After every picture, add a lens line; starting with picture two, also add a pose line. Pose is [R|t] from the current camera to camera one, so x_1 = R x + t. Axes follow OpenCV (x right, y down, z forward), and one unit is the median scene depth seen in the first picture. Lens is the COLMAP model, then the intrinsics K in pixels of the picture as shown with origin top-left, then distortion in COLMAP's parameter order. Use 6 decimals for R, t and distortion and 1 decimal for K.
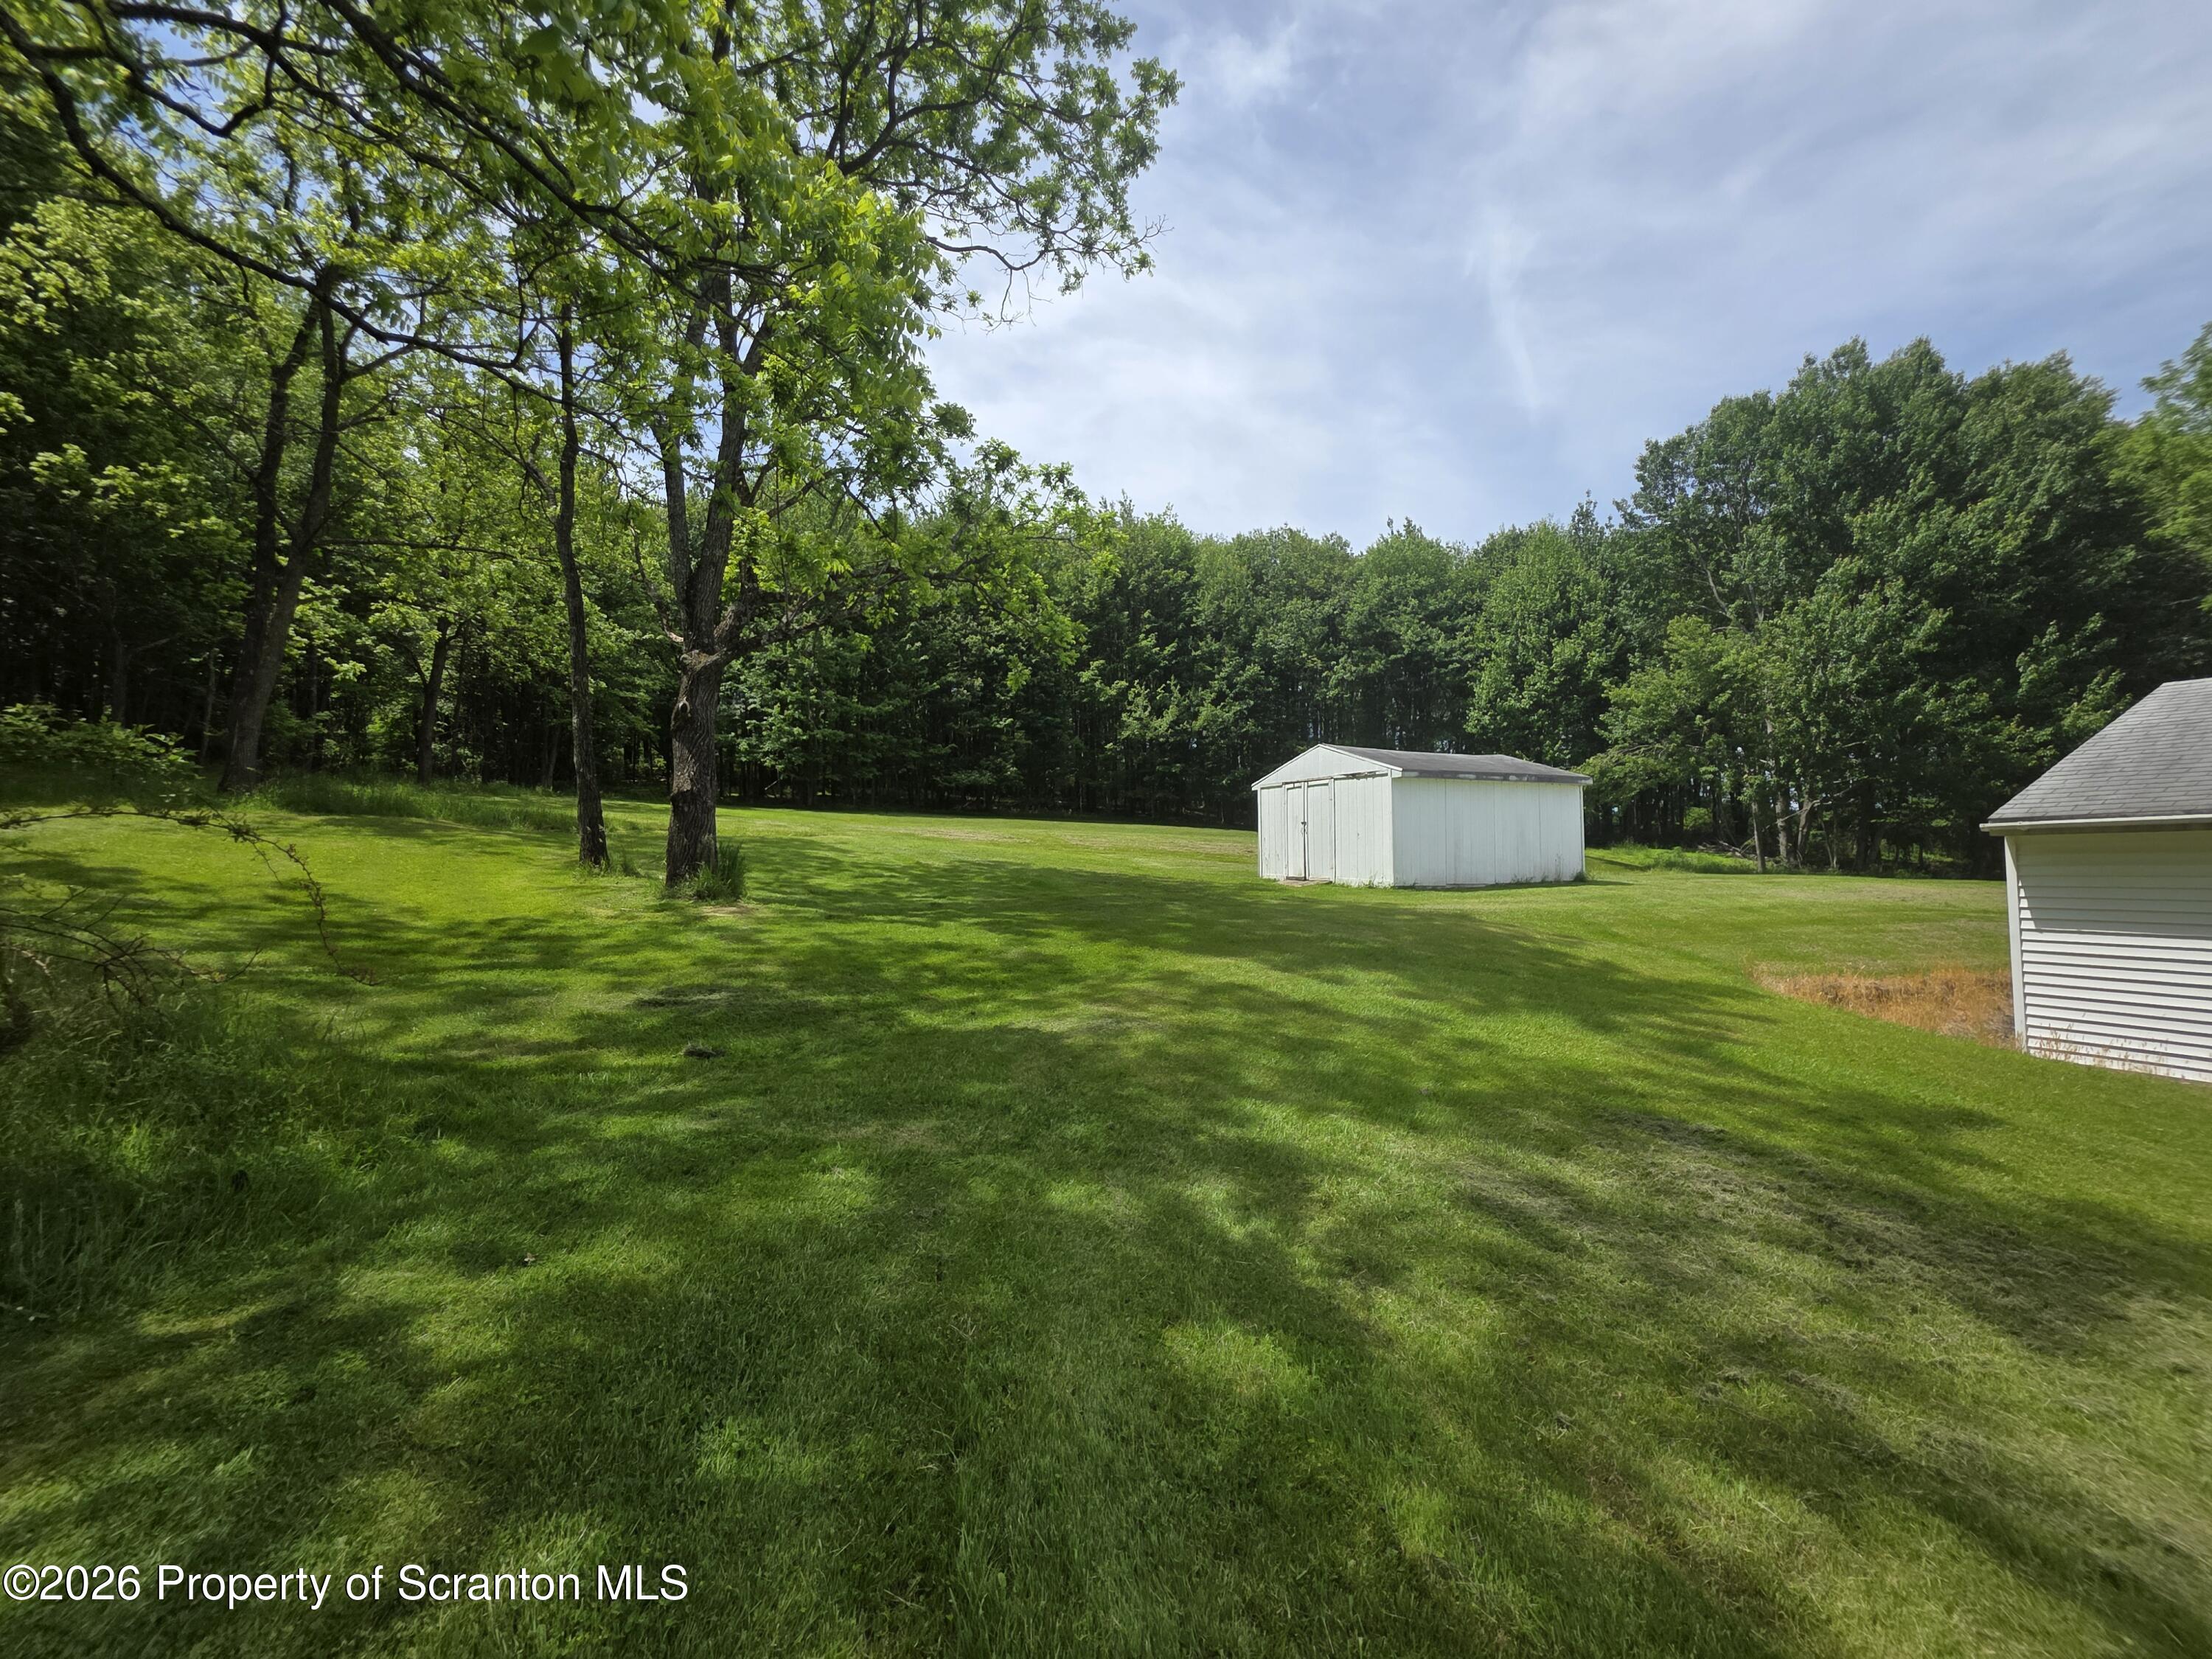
lens RADIAL K [[884.6, 0, 1109.1], [0, 884.6, 822.7], [0, 0, 1]] dist [0.000766, -0.000117]
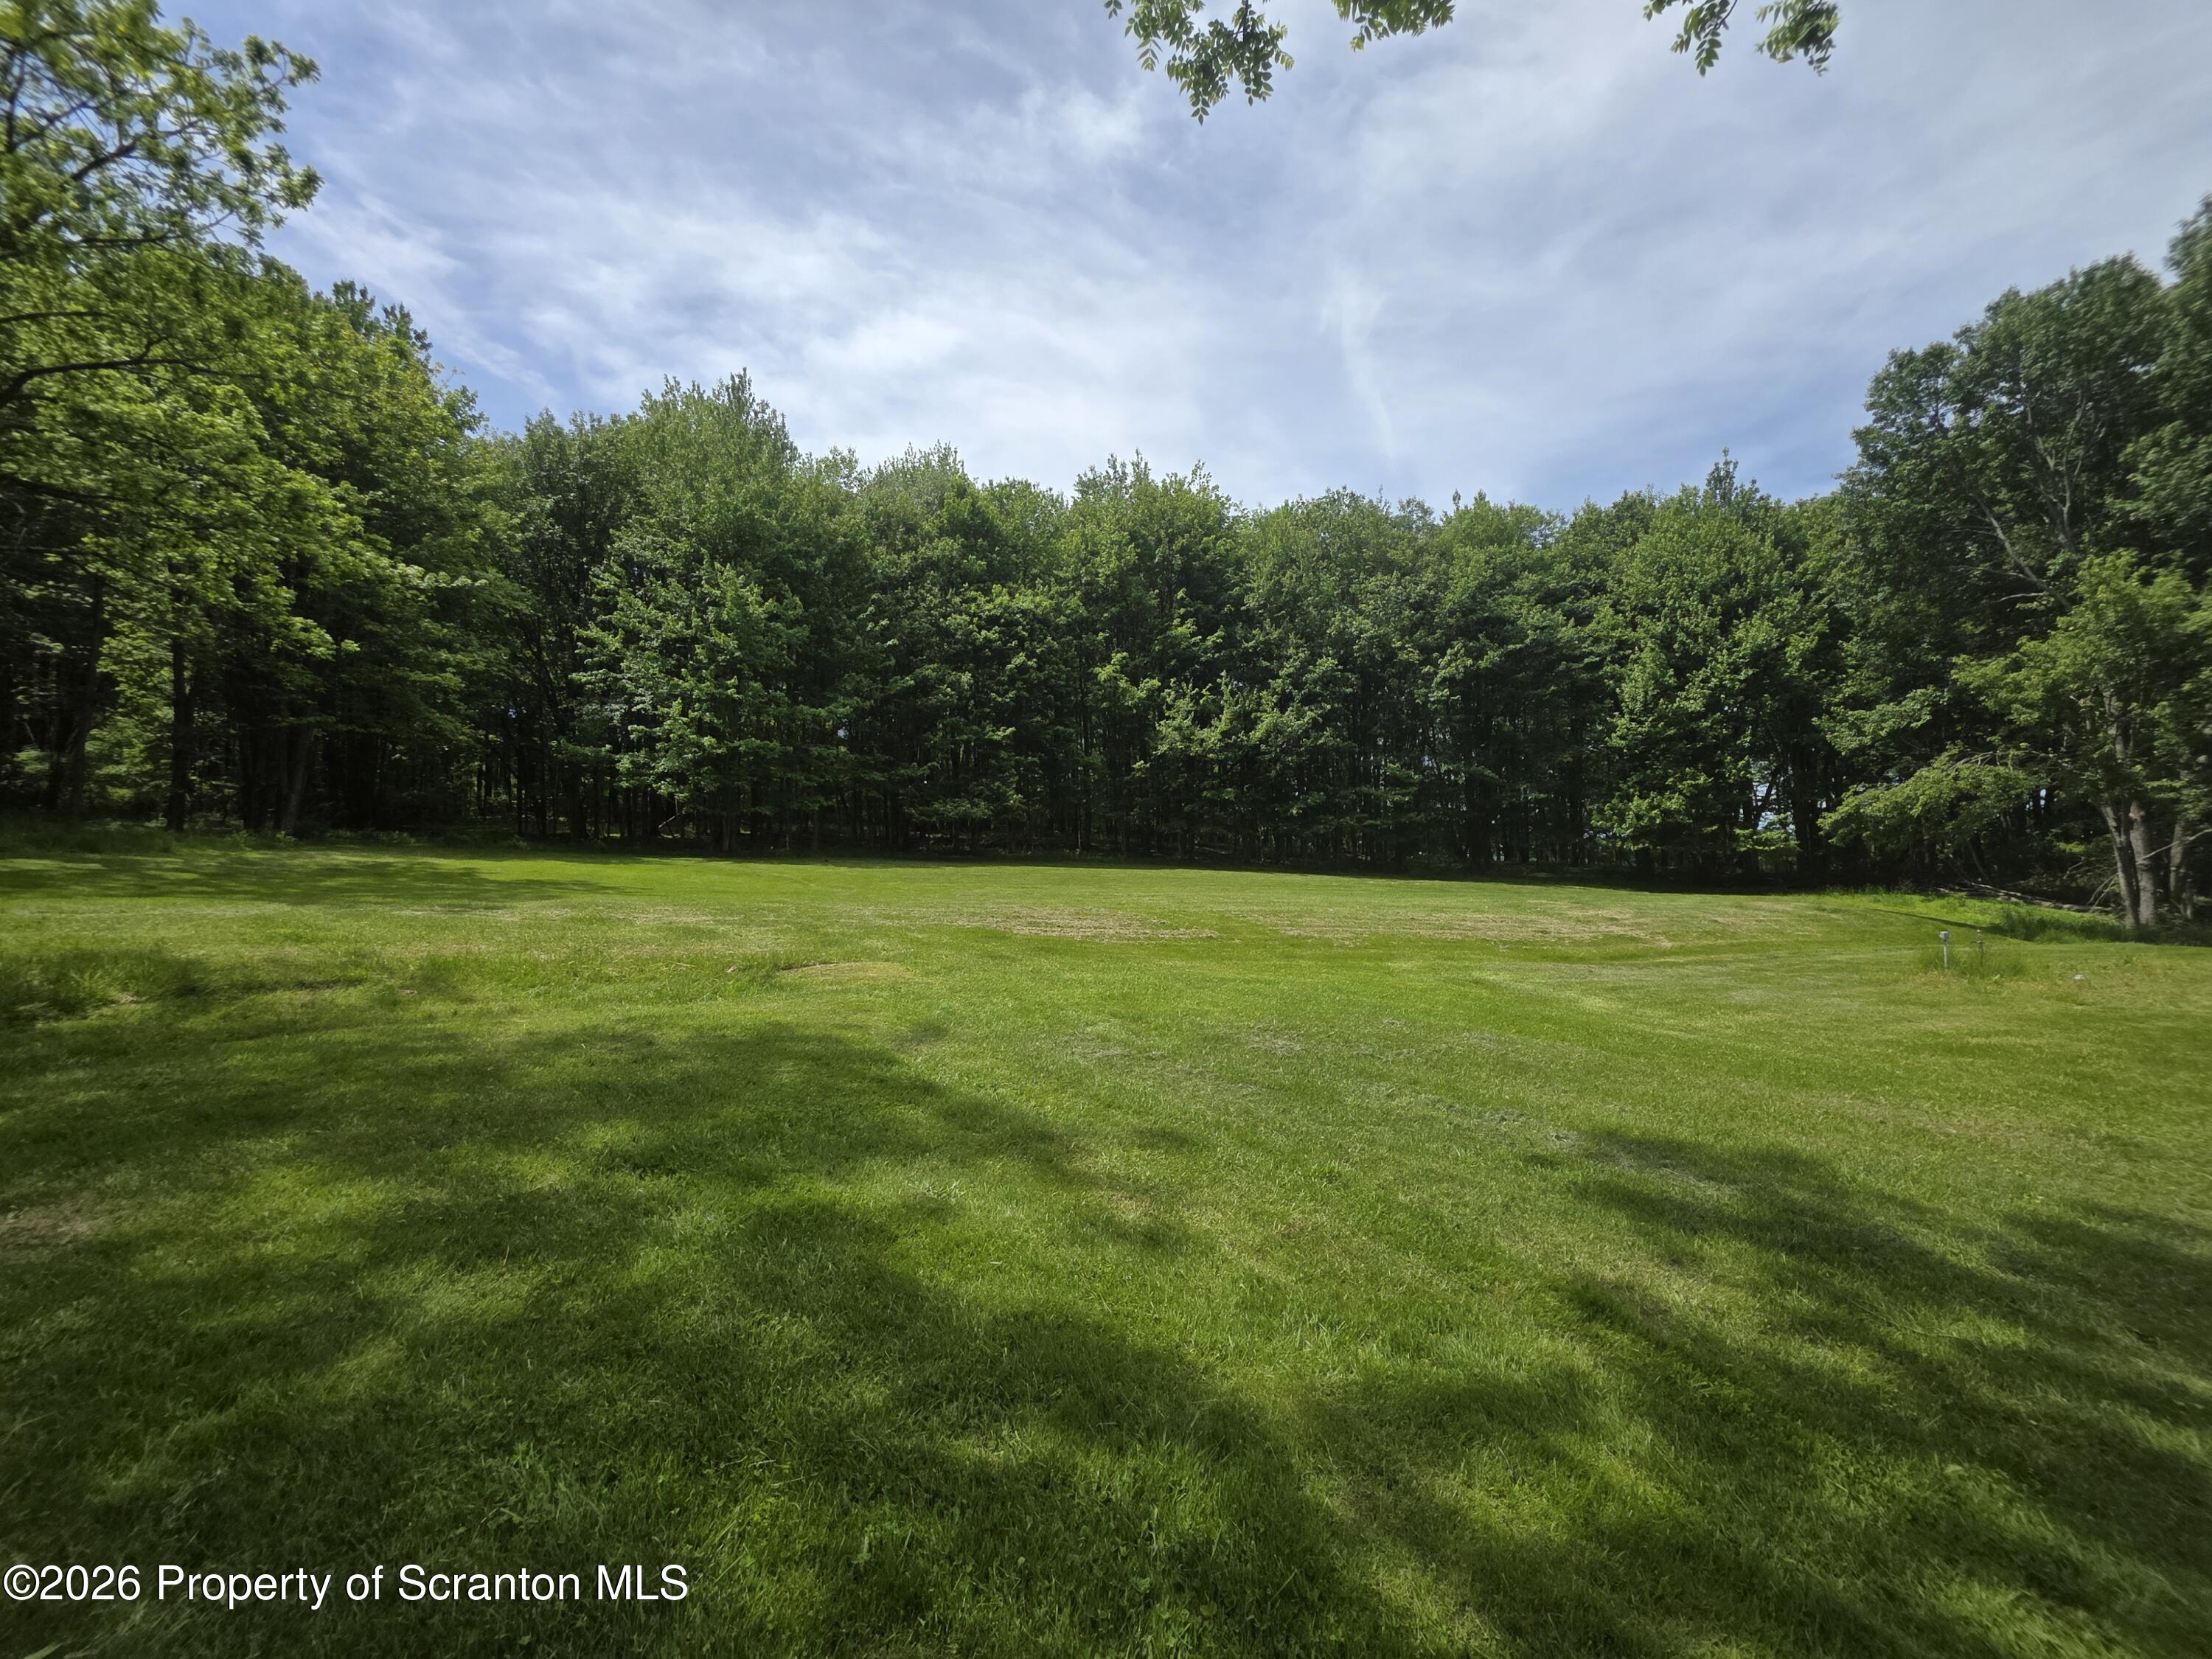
lens RADIAL K [[884.6, 0, 1109.1], [0, 884.6, 822.7], [0, 0, 1]] dist [0.000766, -0.000117]
pose [[0.995259, -0.011181, 0.096620, -0.102588], [0.014513, 0.999321, -0.033852, -0.013561], [-0.096176, 0.035093, 0.994746, 0.270579]]
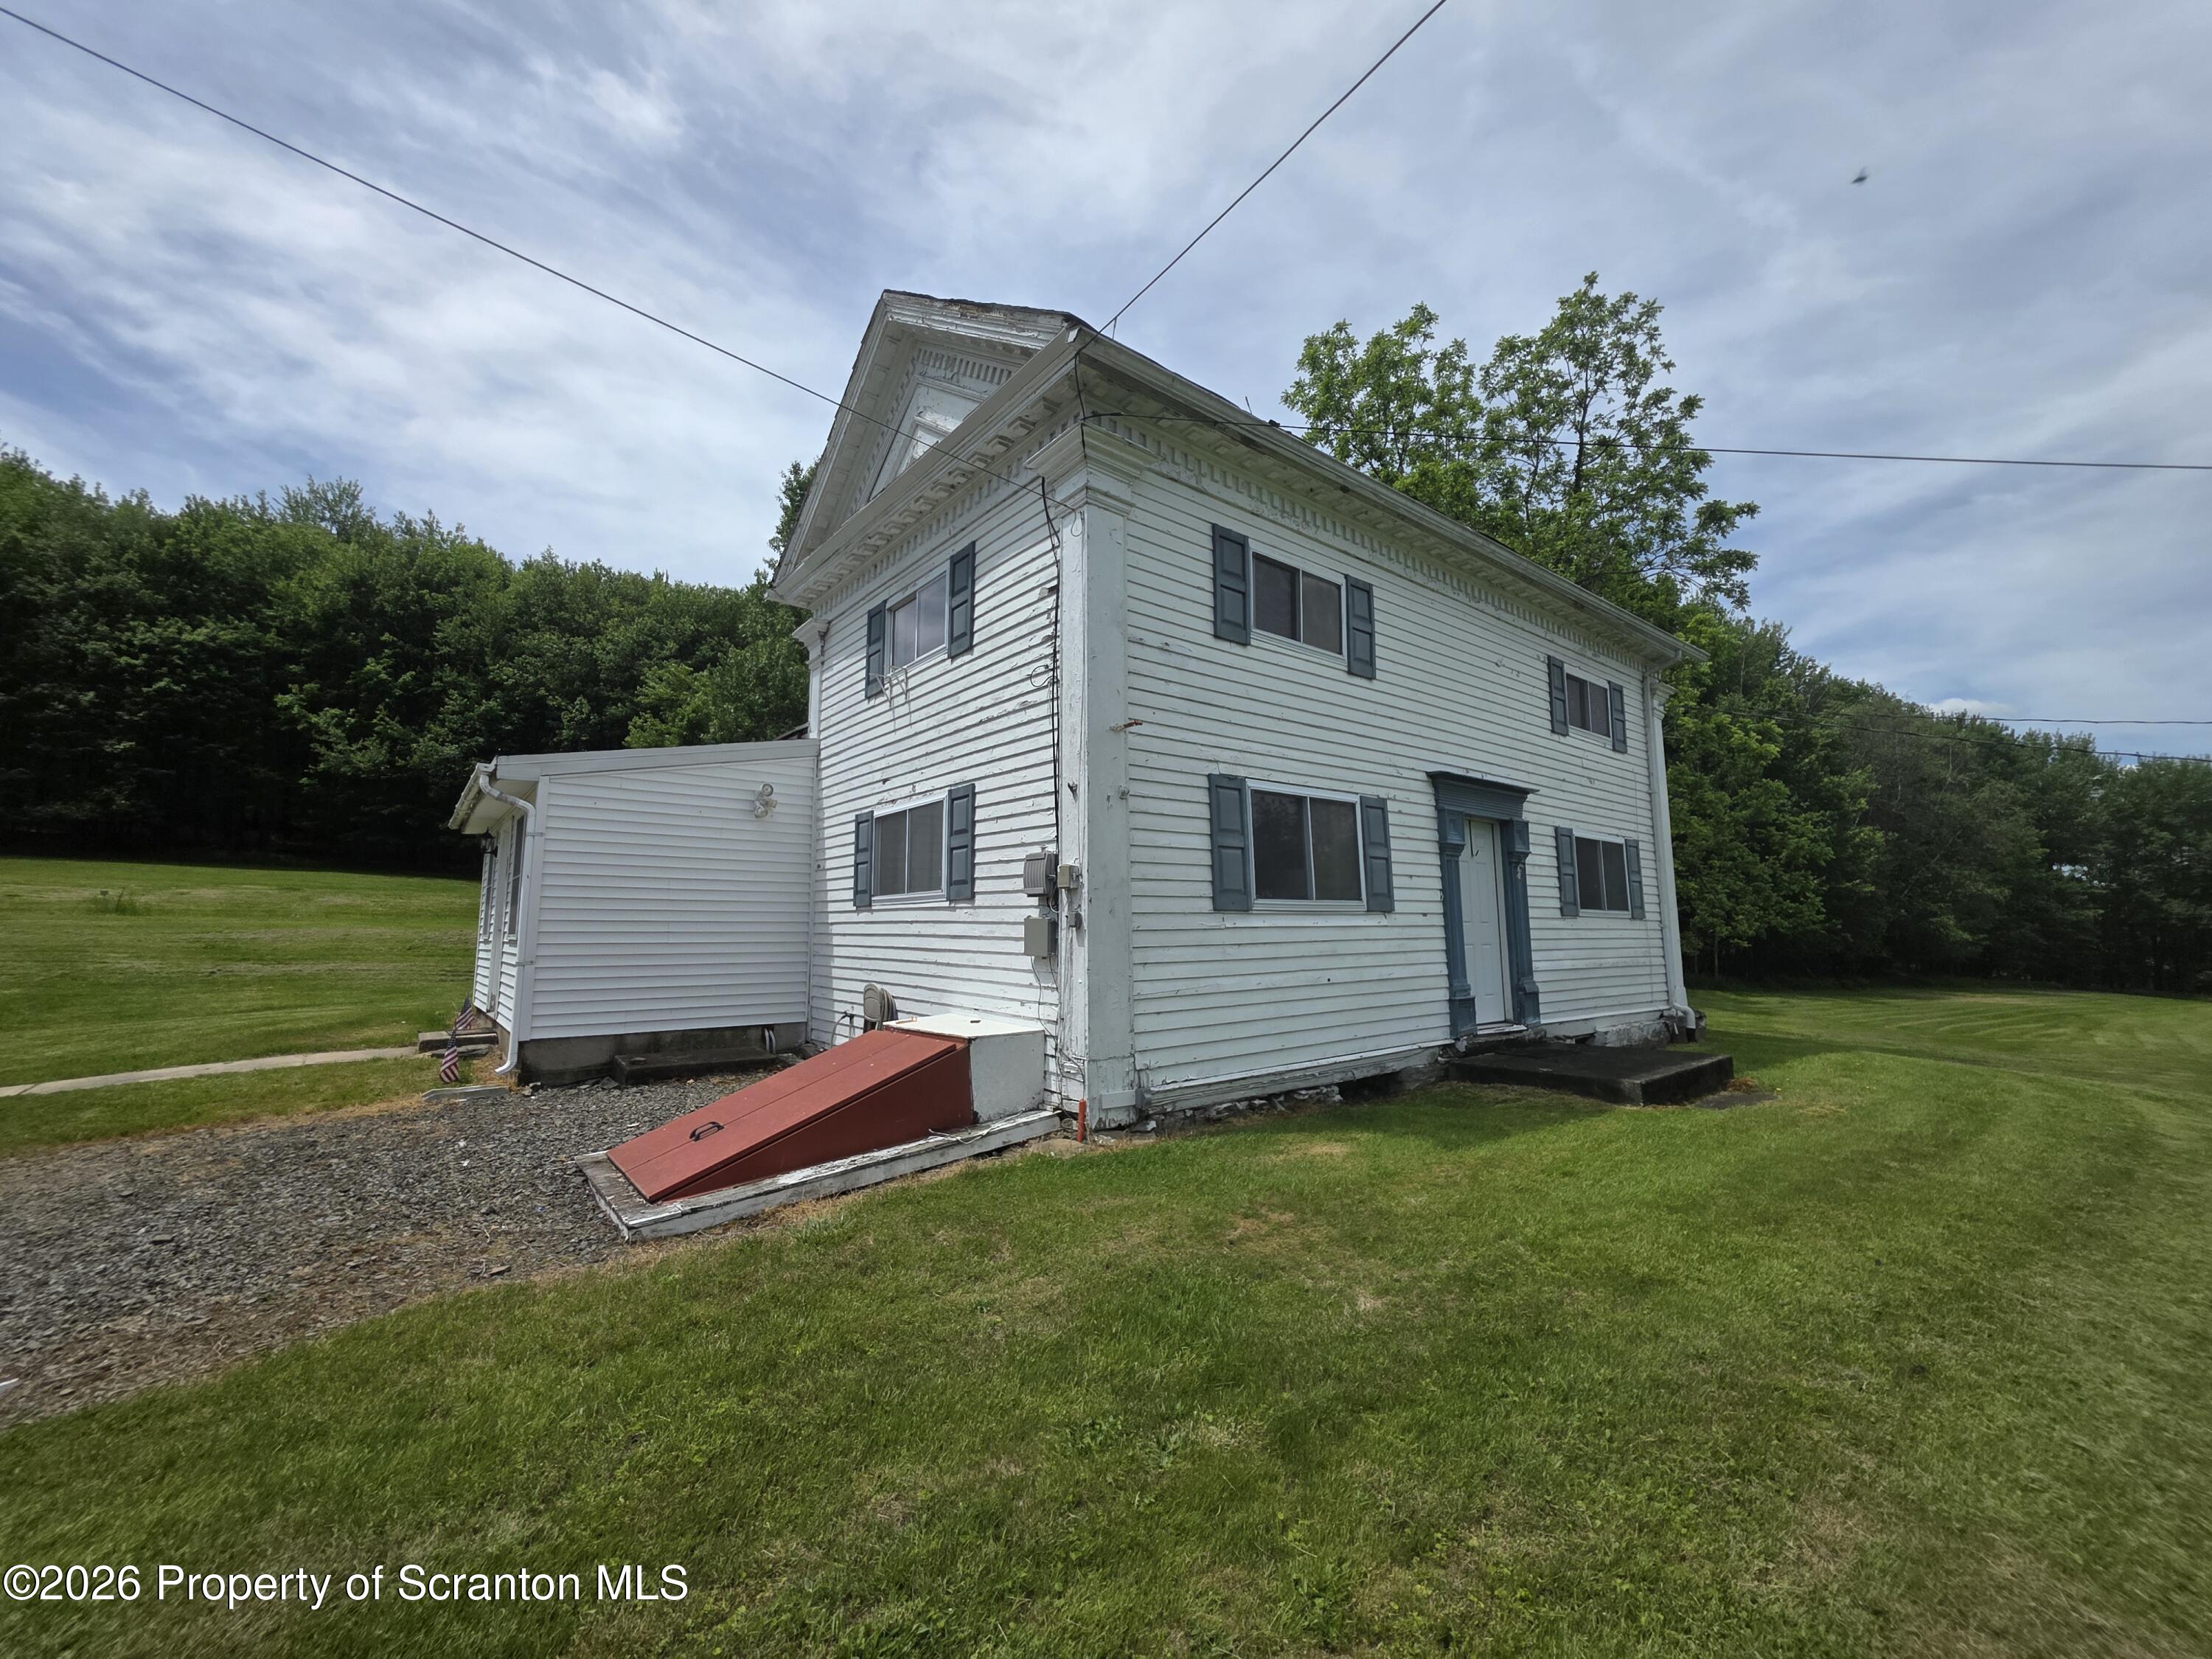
lens RADIAL K [[884.6, 0, 1109.1], [0, 884.6, 822.7], [0, 0, 1]] dist [0.000766, -0.000117]
pose [[0.964698, 0.031515, 0.261467, 0.560556], [-0.013148, 0.997339, -0.071702, 0.006638], [-0.263031, 0.065733, 0.962546, -0.045304]]
